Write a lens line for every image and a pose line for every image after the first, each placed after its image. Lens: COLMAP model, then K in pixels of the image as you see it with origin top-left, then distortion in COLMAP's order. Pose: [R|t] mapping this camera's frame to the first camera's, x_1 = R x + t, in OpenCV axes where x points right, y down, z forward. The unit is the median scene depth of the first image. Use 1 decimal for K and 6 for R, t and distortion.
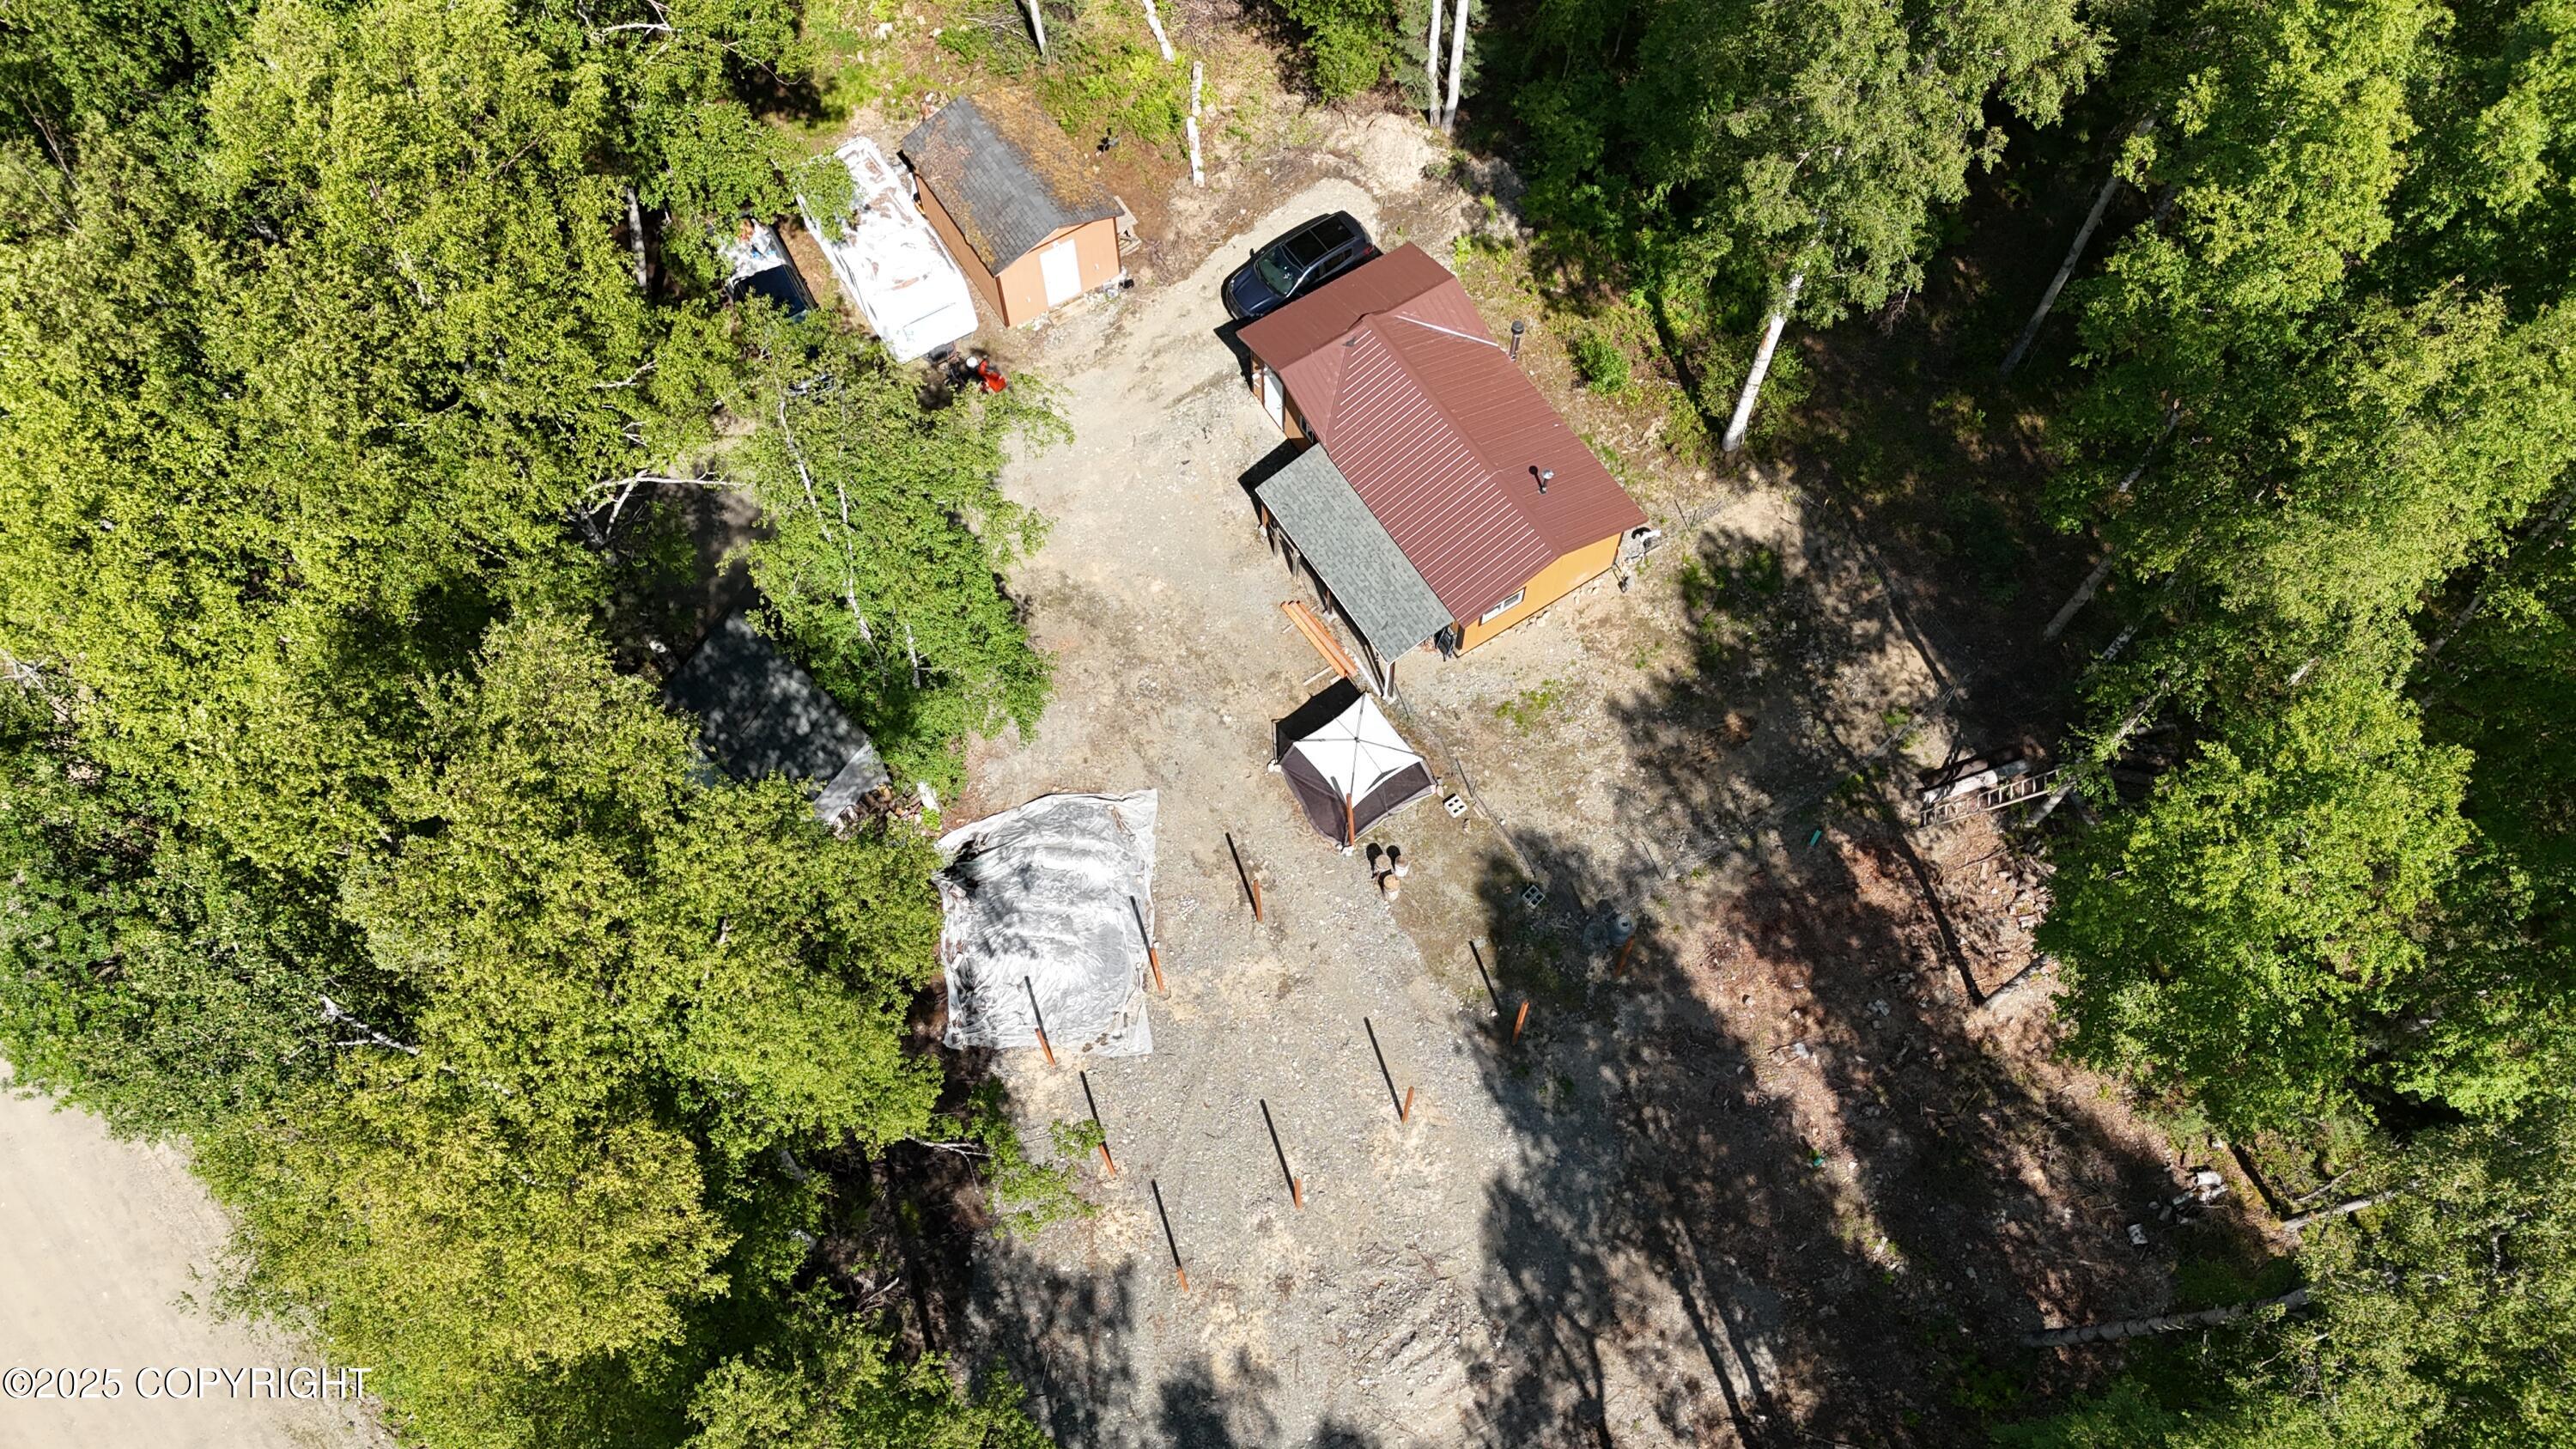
lens RADIAL K [[1829.3, 0, 1269.2], [0, 1829.3, 733.9], [0, 0, 1]] dist [0.112782, -0.271671]
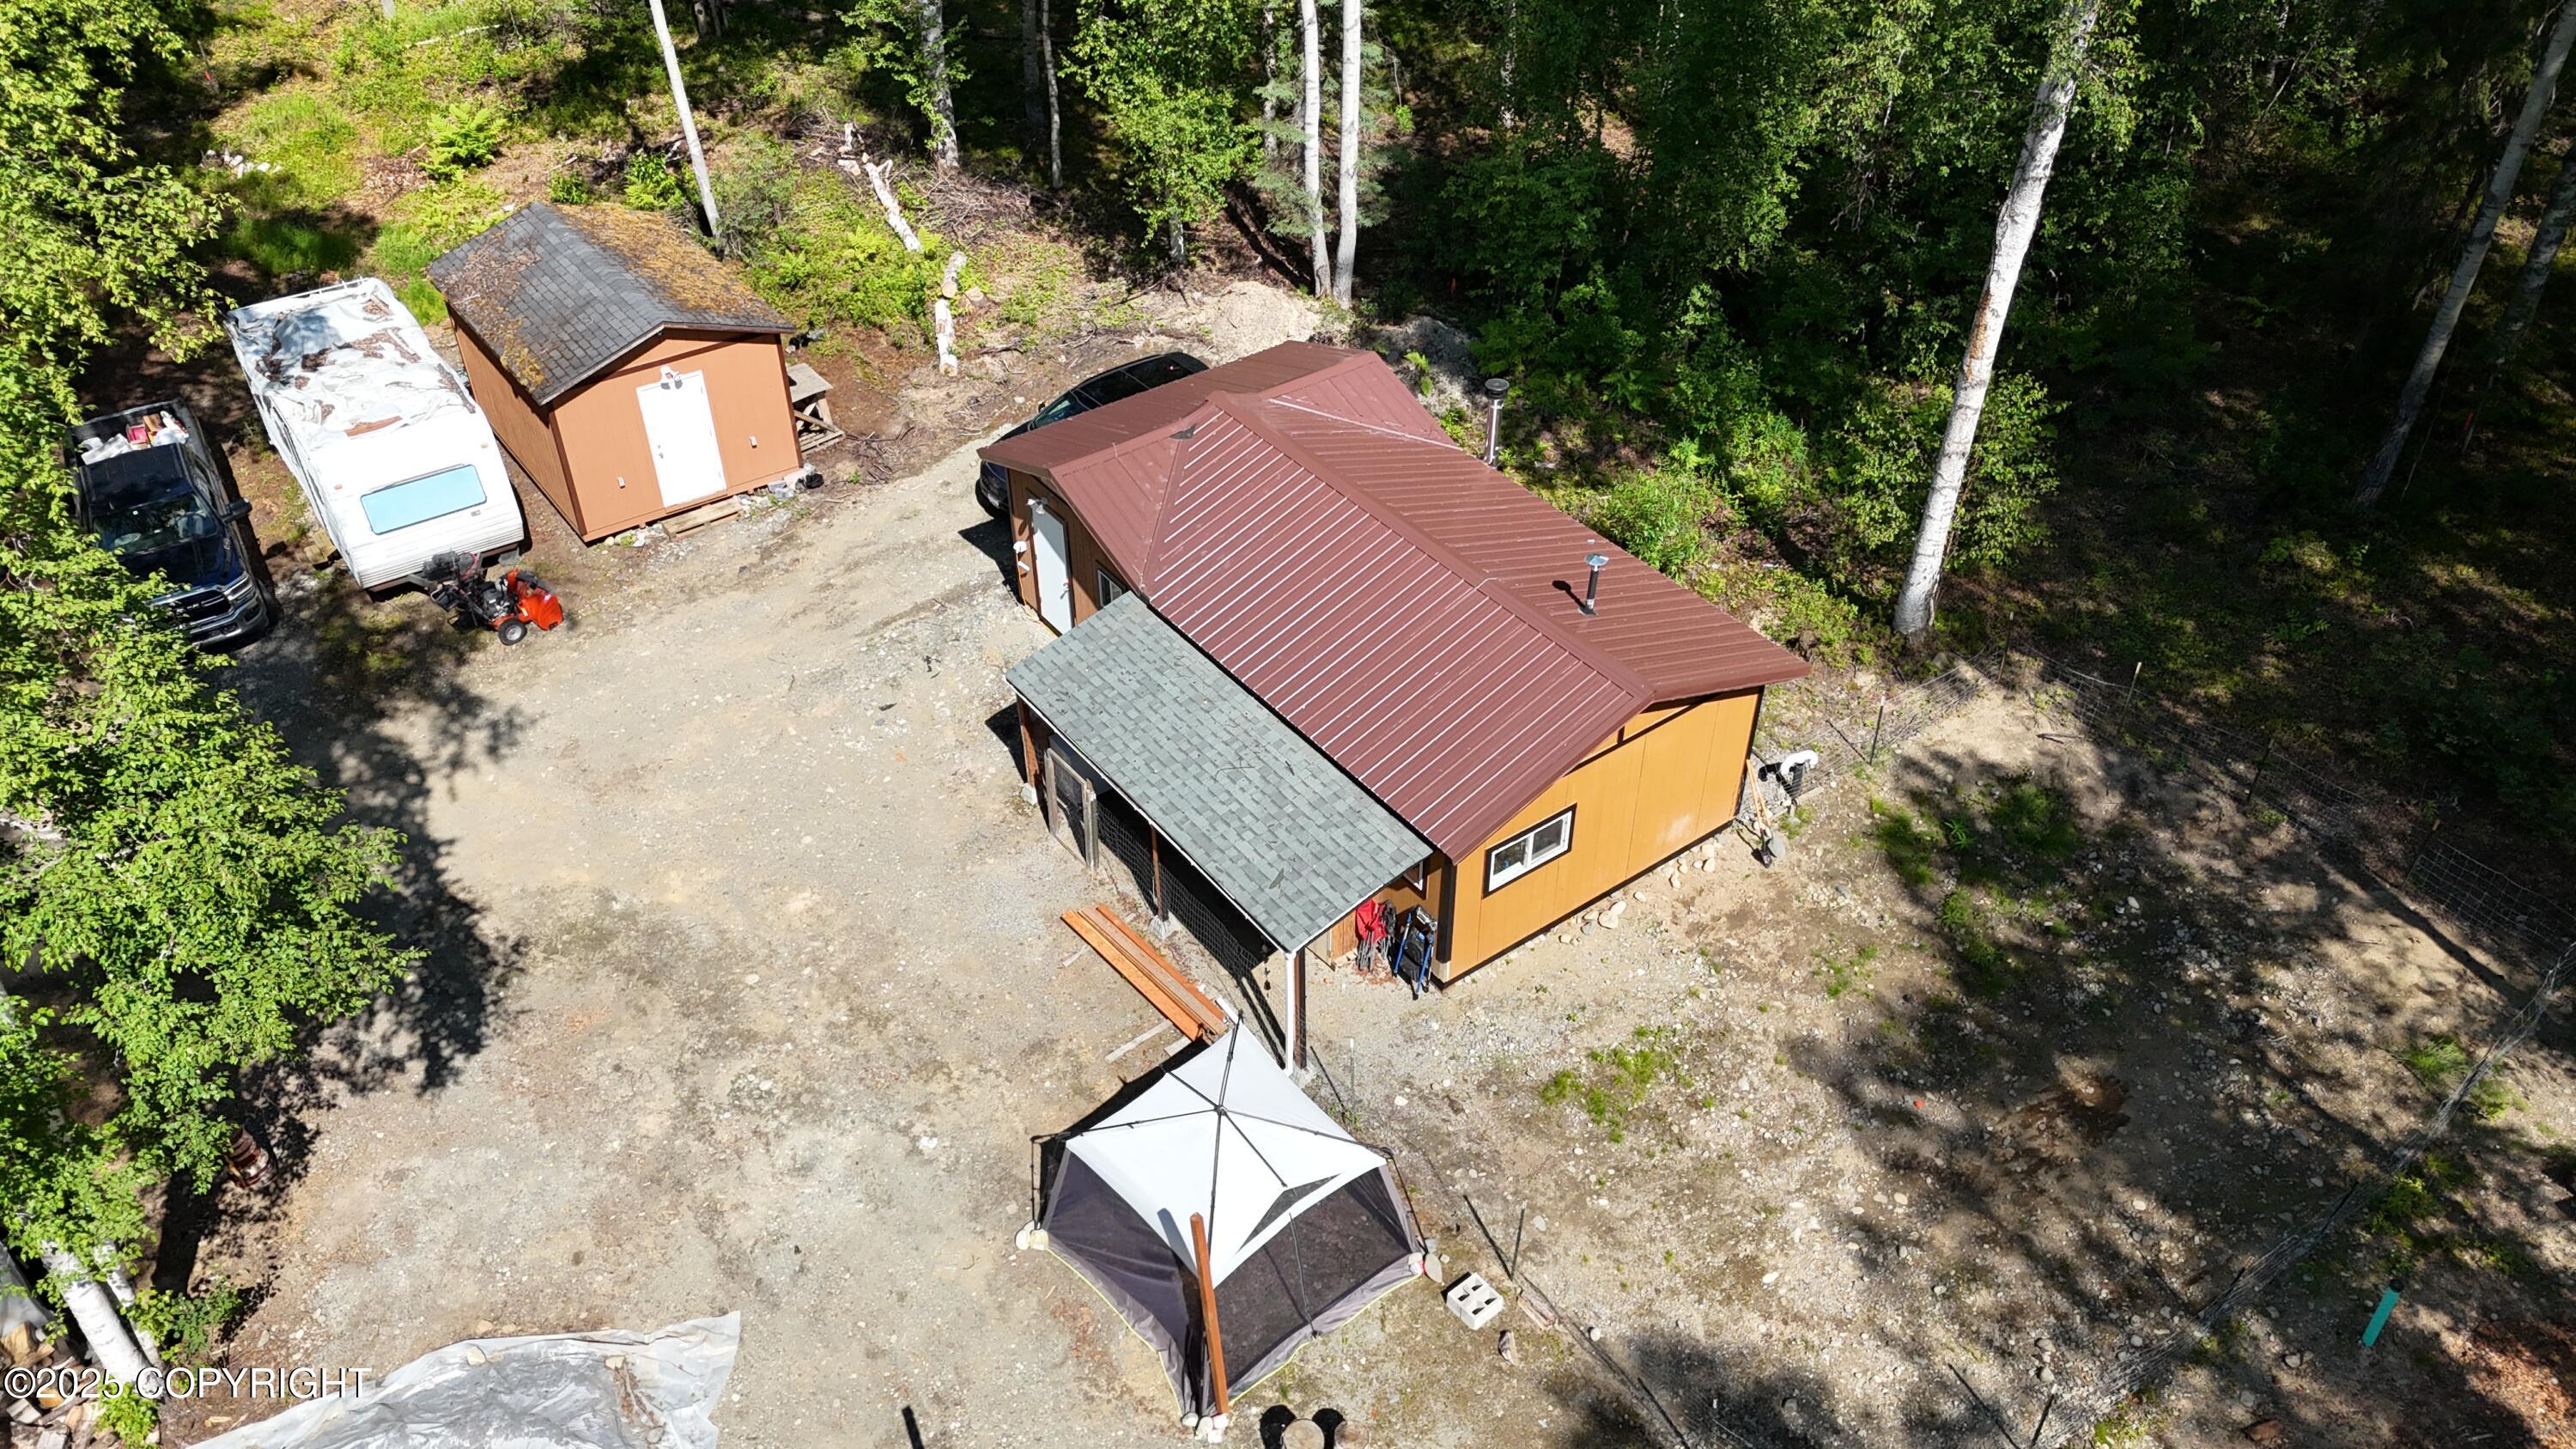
lens RADIAL K [[1879.1, 0, 1288.0], [0, 1879.1, 724.5], [0, 0, 1]] dist [0.088474, -0.110525]
pose [[0.997760, -0.036812, 0.055850, 0.040354], [0.057519, 0.898384, -0.435428, 0.101759], [-0.034145, 0.437665, 0.898489, 0.548405]]
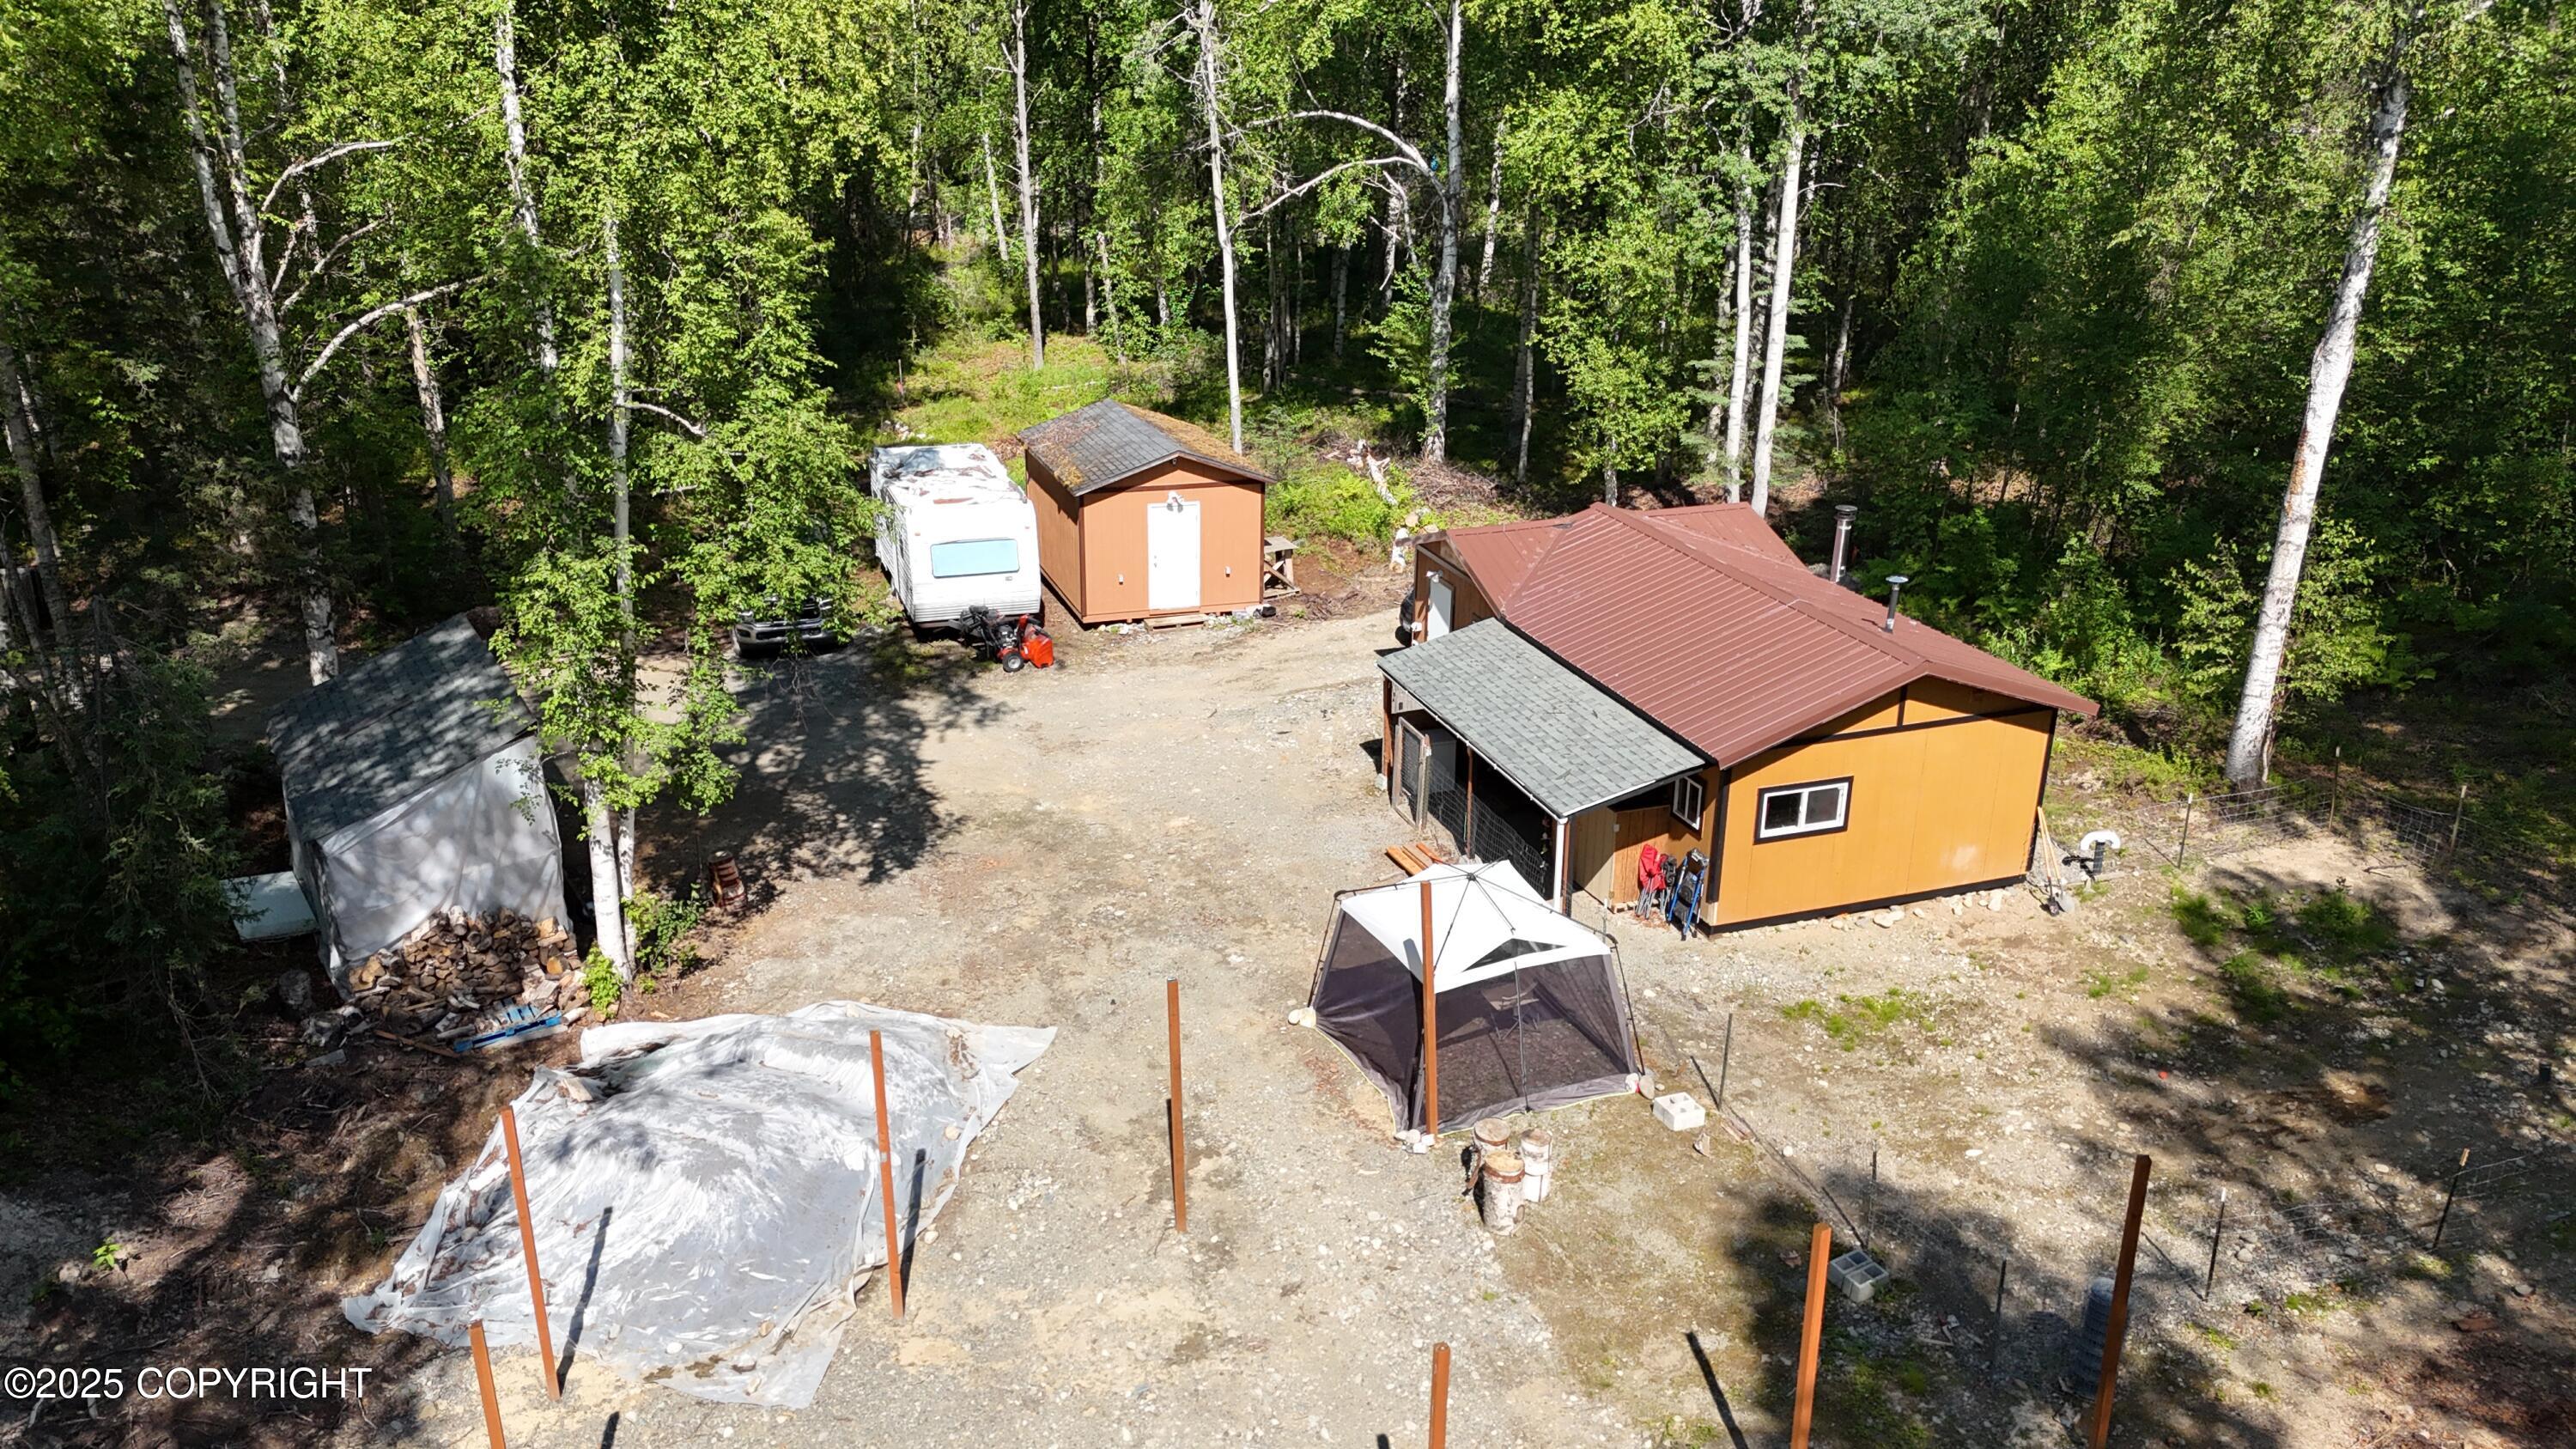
lens RADIAL K [[1853.8, 0, 1287.3], [0, 1853.8, 737.4], [0, 0, 1]] dist [0.095024, -0.099186]
pose [[0.972903, 0.098339, -0.209261, 0.091939], [-0.215118, 0.716771, -0.663298, 0.283911], [0.084764, 0.690340, 0.718502, 0.585044]]
